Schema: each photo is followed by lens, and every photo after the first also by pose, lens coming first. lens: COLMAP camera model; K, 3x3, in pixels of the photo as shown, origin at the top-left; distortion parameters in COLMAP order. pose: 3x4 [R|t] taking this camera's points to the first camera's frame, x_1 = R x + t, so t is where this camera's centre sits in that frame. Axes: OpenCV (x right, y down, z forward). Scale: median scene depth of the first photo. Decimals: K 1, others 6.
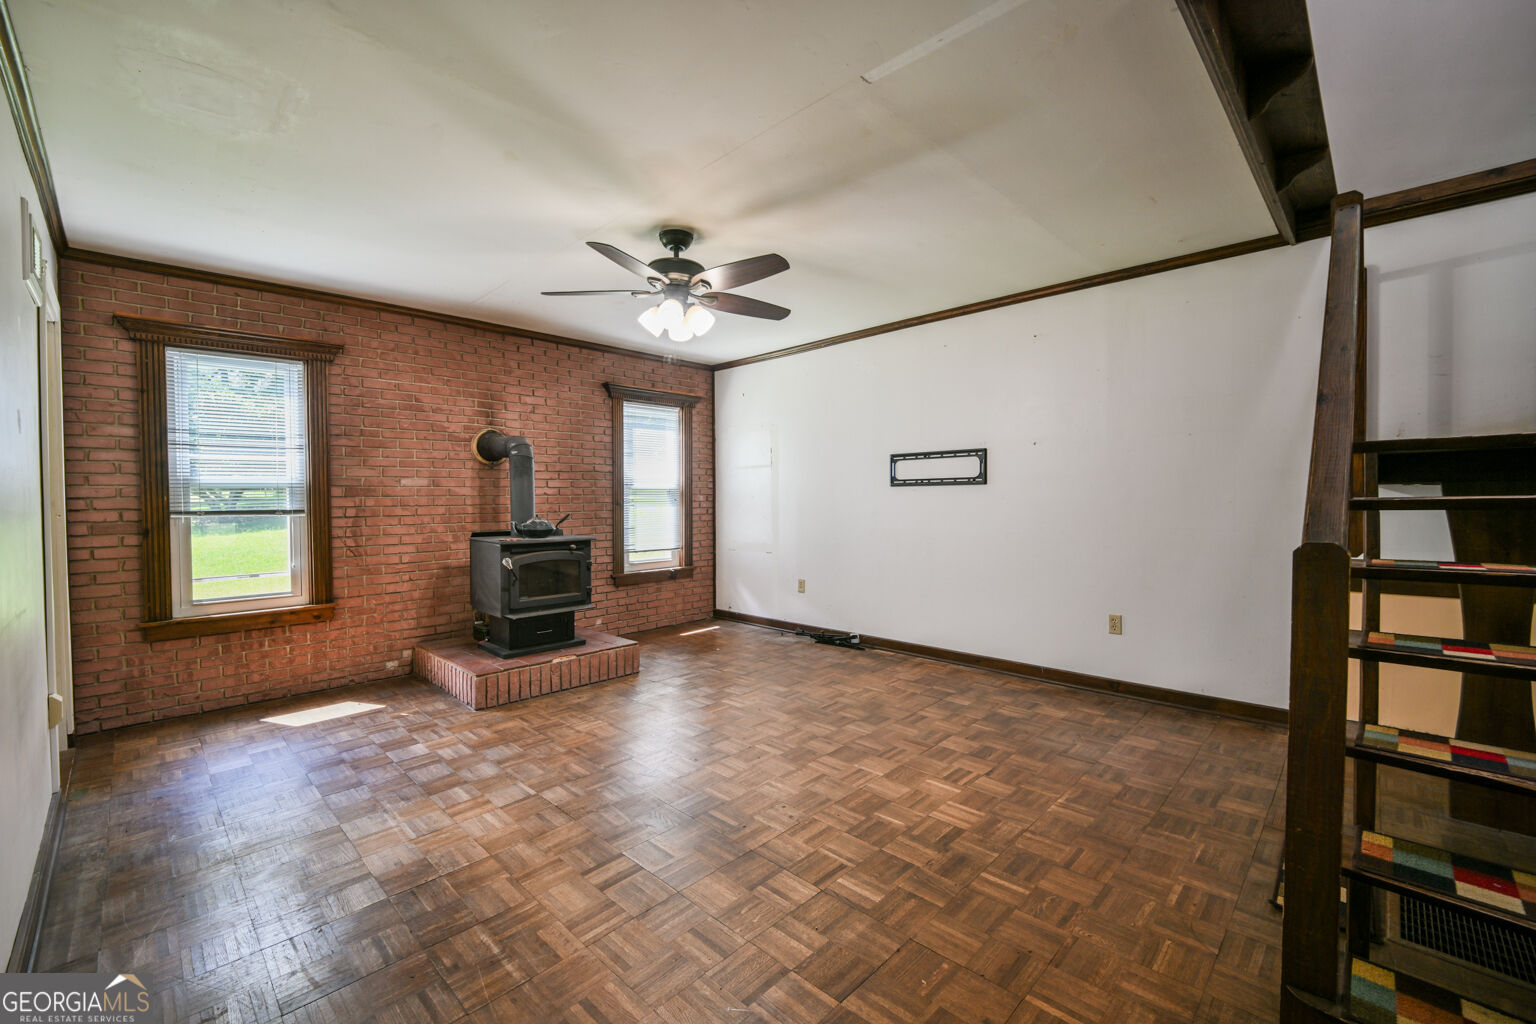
lens RADIAL K [[633.9, 0, 770.8], [0, 633.9, 509.6], [0, 0, 1]] dist [0.003485, -0.008647]
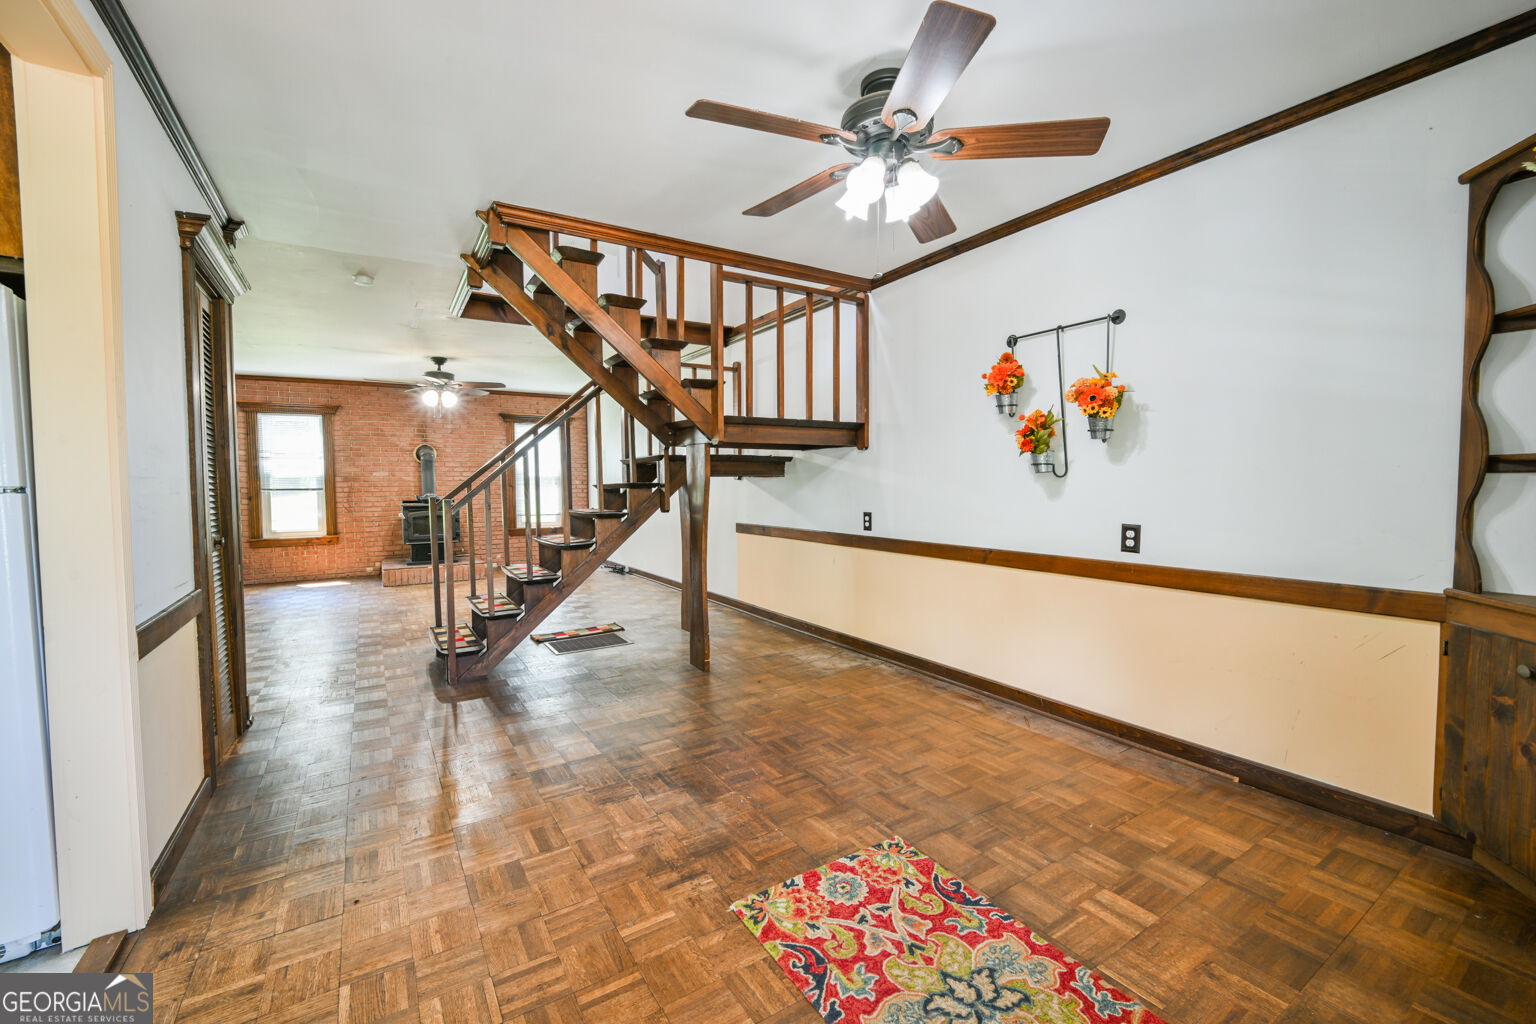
lens RADIAL K [[633.9, 0, 770.8], [0, 633.9, 509.6], [0, 0, 1]] dist [0.003485, -0.008647]
pose [[0.974662, 0.009004, -0.223501, 1.086775], [-0.003205, 0.999649, 0.026294, 0.009838], [0.223659, -0.024912, 0.974349, -0.638540]]
